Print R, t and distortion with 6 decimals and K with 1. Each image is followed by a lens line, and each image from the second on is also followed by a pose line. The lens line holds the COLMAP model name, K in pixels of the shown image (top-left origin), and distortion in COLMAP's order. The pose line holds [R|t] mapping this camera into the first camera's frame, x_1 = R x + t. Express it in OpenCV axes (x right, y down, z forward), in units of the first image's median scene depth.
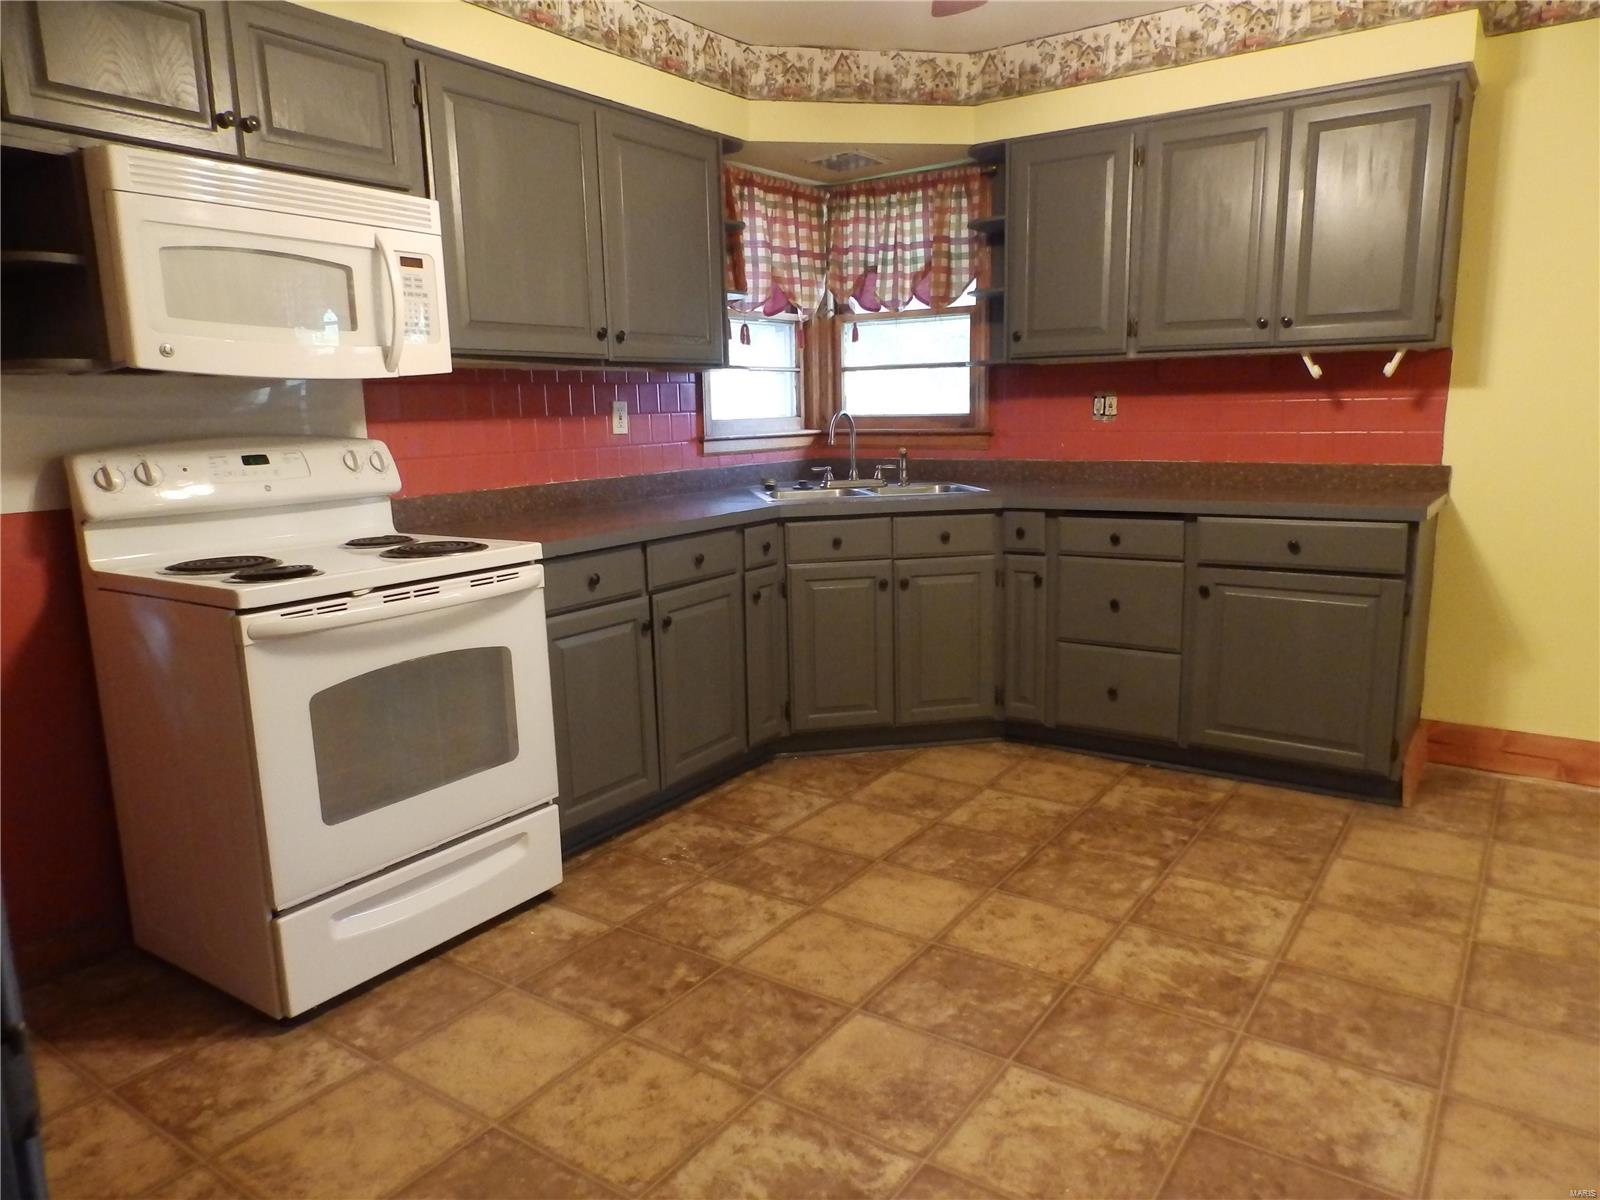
lens RADIAL K [[1094.3, 0, 802.4], [0, 1094.3, 600.2], [0, 0, 1]] dist [0.021185, -0.006182]
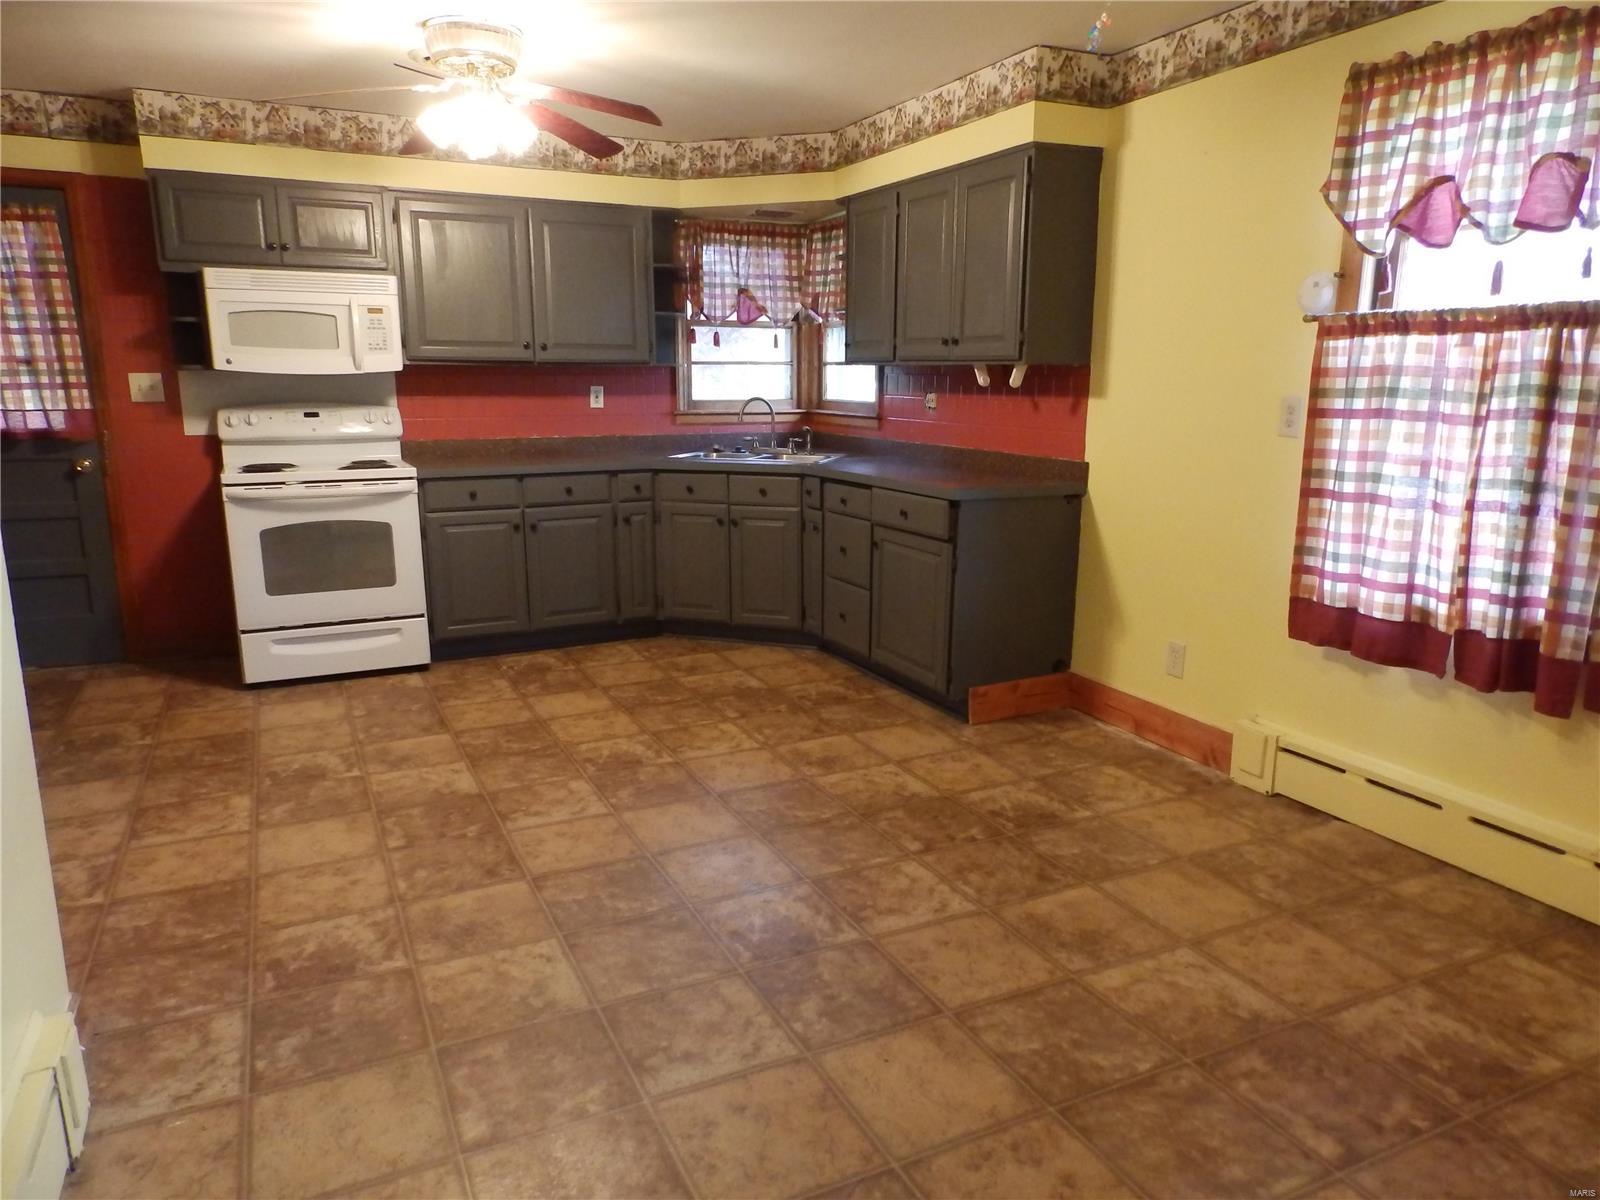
lens RADIAL K [[1094.3, 0, 802.8], [0, 1094.3, 600.7], [0, 0, 1]] dist [0.021185, -0.006182]
pose [[0.869524, 0.123342, -0.478242, 1.045978], [-0.107766, 0.992364, 0.060002, -0.011465], [0.481991, -0.000635, 0.876176, -0.232663]]
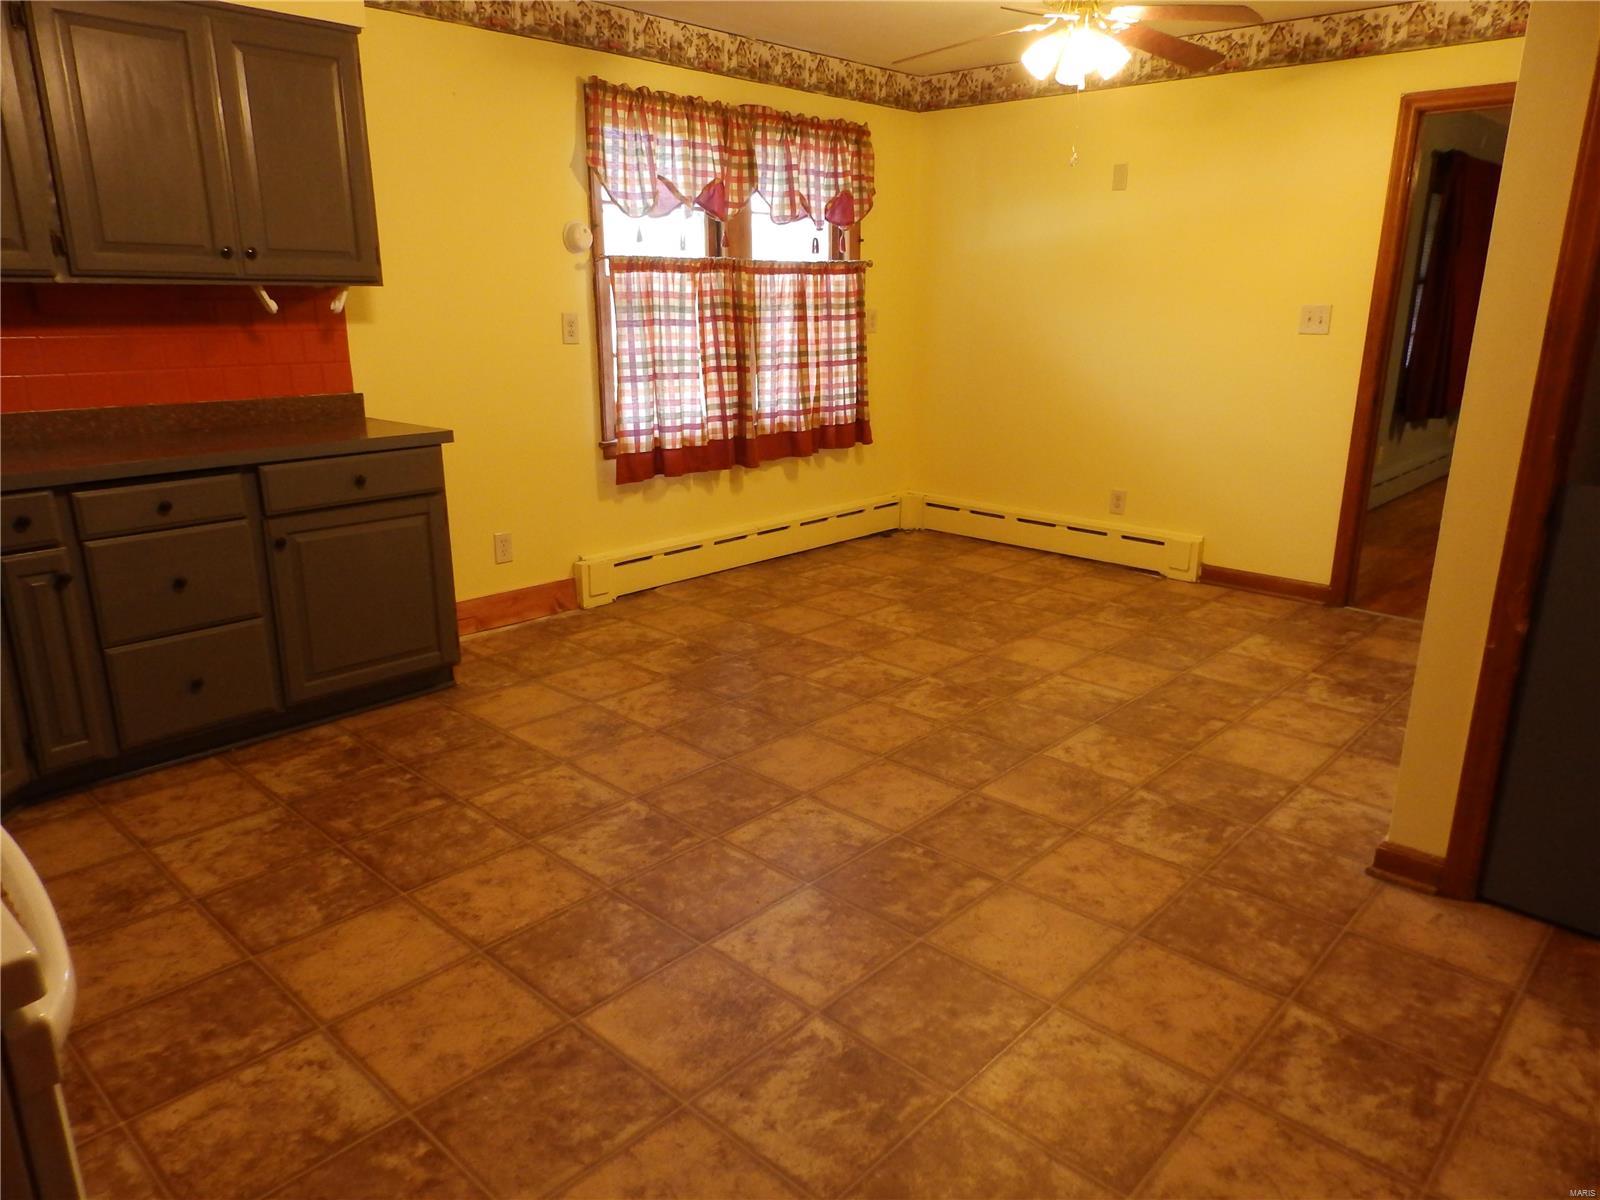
lens RADIAL K [[1094.3, 0, 802.2], [0, 1094.3, 603.2], [0, 0, 1]] dist [0.021185, -0.006182]
pose [[0.141447, -0.252999, 0.957071, -0.546398], [0.167949, 0.958909, 0.228663, -0.111769], [-0.975595, 0.128396, 0.178126, 0.447449]]
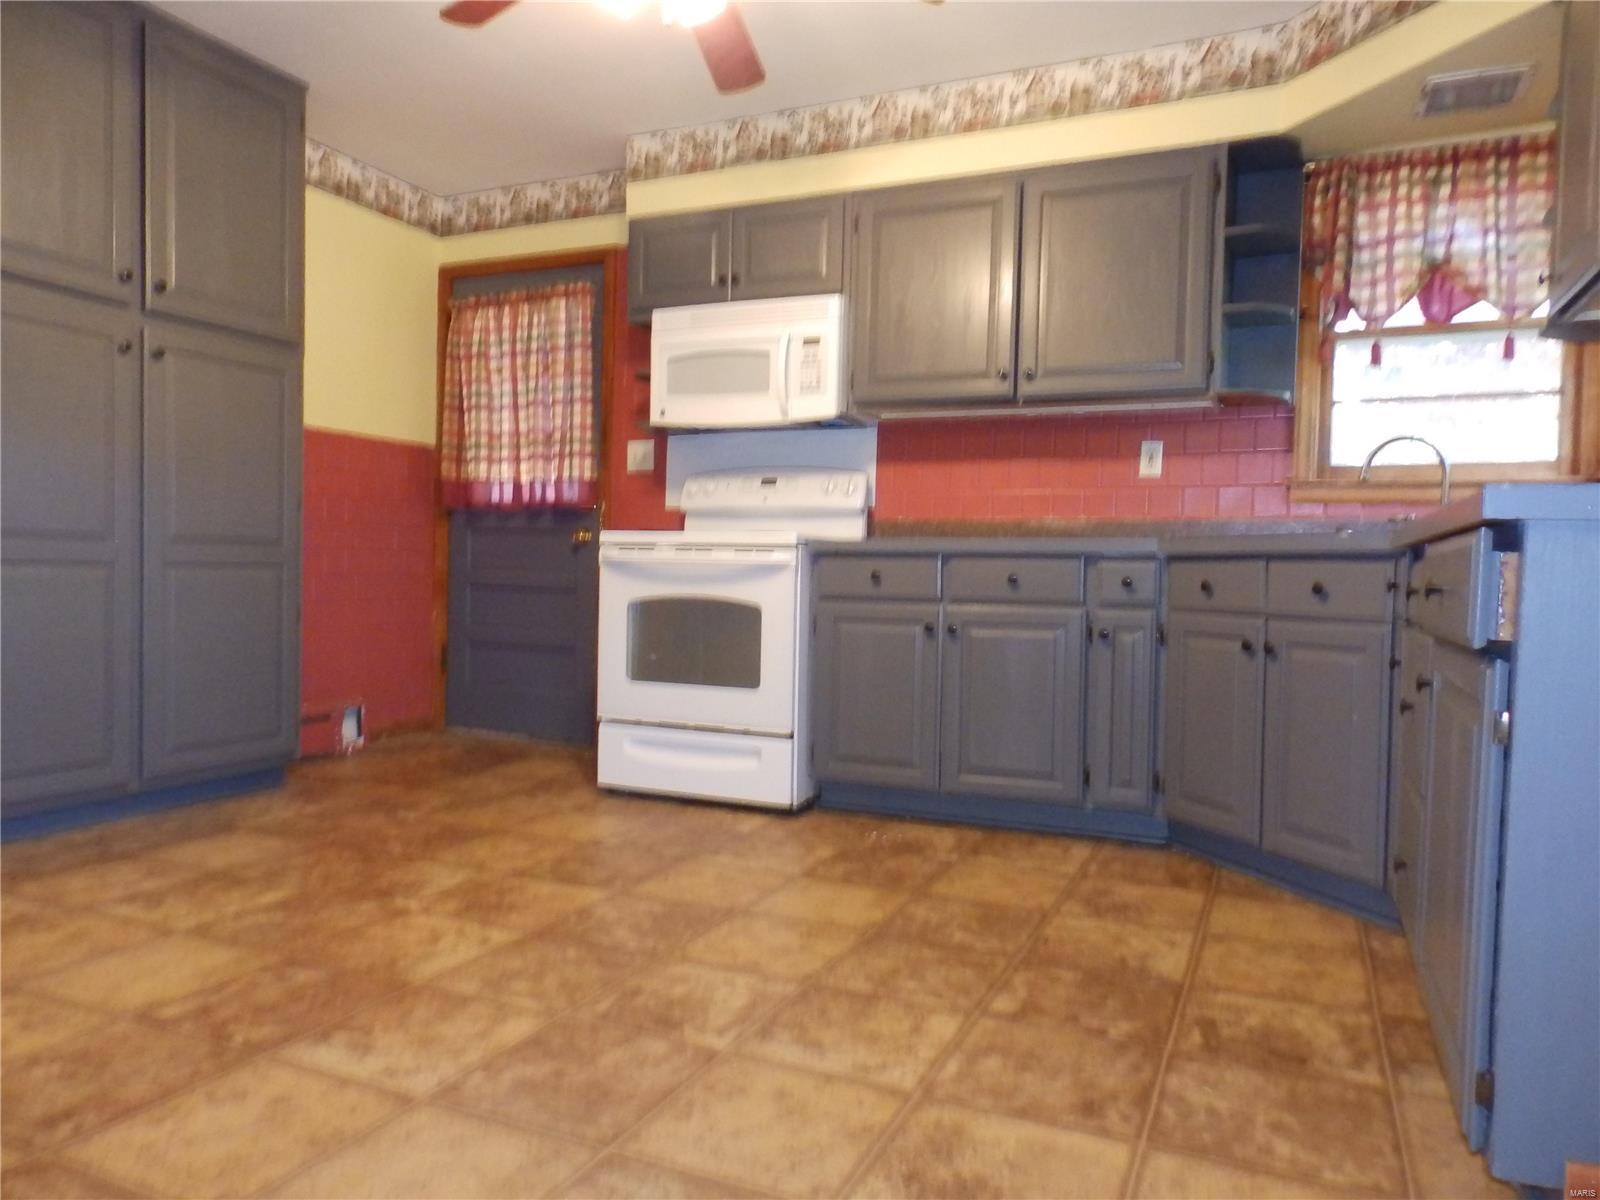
lens RADIAL K [[1094.3, 0, 805.6], [0, 1094.3, 603.8], [0, 0, 1]] dist [0.021185, -0.006182]
pose [[0.184225, 0.055193, -0.981333, 0.923640], [-0.200710, 0.979496, 0.017410, 0.004104], [0.962173, 0.193756, 0.191525, 0.678801]]
